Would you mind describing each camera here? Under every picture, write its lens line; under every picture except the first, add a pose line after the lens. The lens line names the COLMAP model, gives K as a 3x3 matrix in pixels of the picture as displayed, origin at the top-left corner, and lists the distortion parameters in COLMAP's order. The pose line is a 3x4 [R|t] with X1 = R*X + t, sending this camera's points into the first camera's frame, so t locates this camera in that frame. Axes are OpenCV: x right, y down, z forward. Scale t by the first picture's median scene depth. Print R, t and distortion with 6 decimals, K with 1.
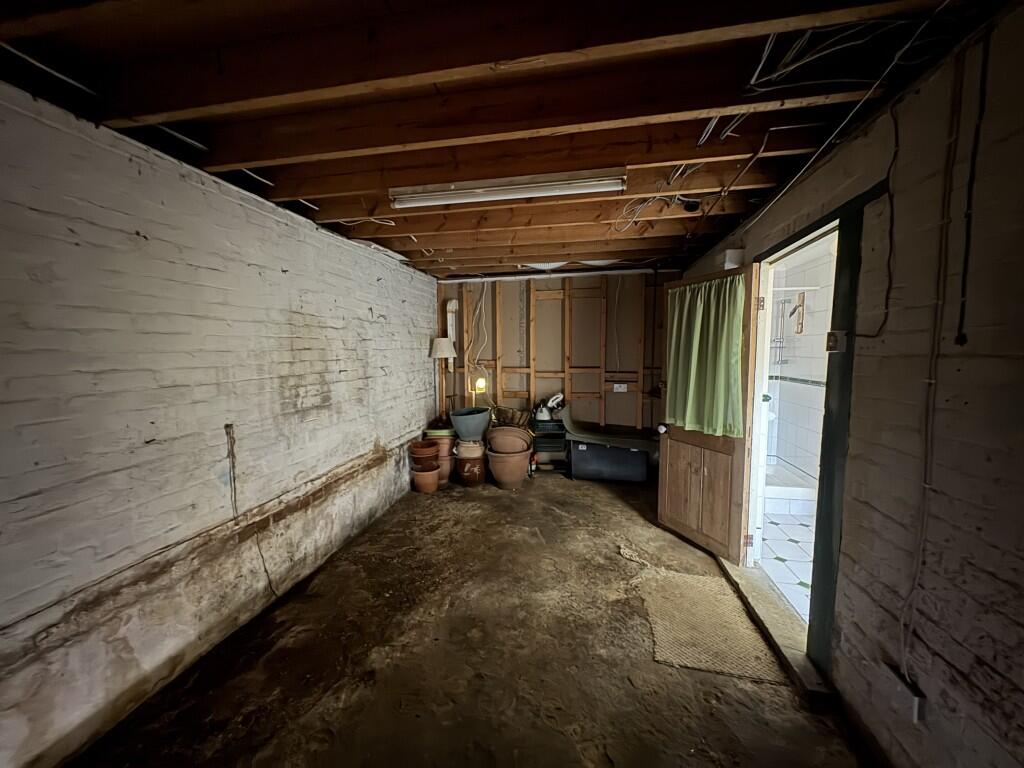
lens RADIAL K [[405.4, 0, 511.3], [0, 405.4, 385.2], [0, 0, 1]] dist [-0.001412, -0.000077]
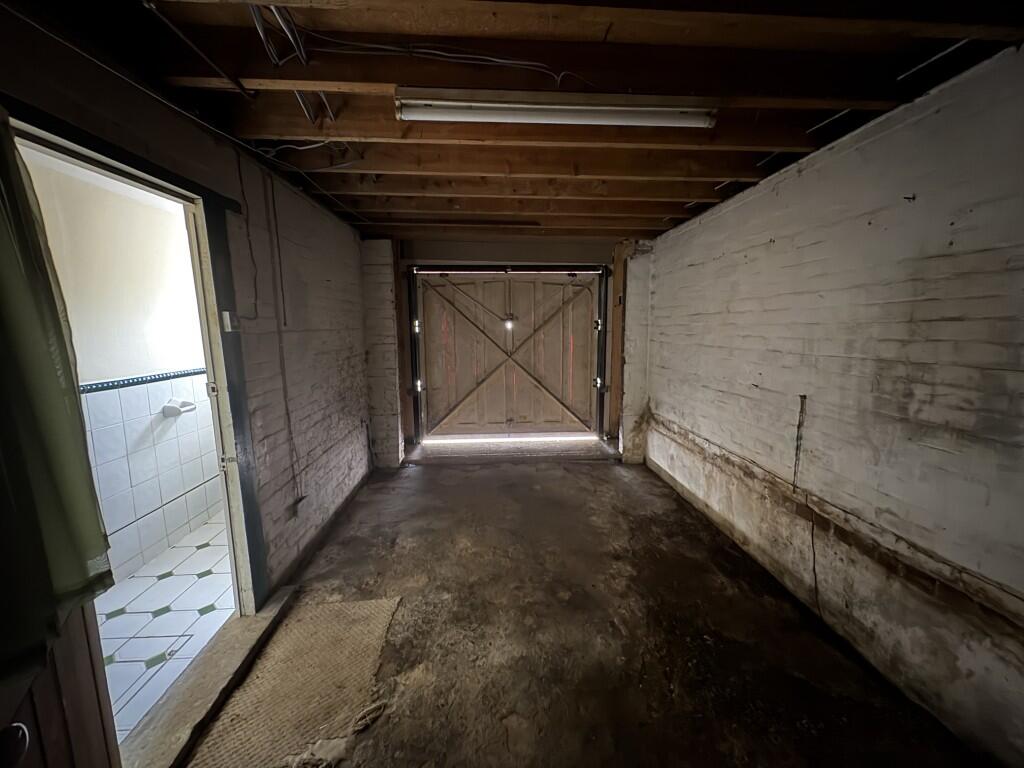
lens RADIAL K [[405.4, 0, 512.9], [0, 405.4, 382.5], [0, 0, 1]] dist [-0.001412, -0.000077]
pose [[-0.968710, 0.046893, -0.243724, 0.241823], [-0.008346, 0.975280, 0.220817, -0.143724], [0.248054, 0.215942, -0.944372, 1.641819]]
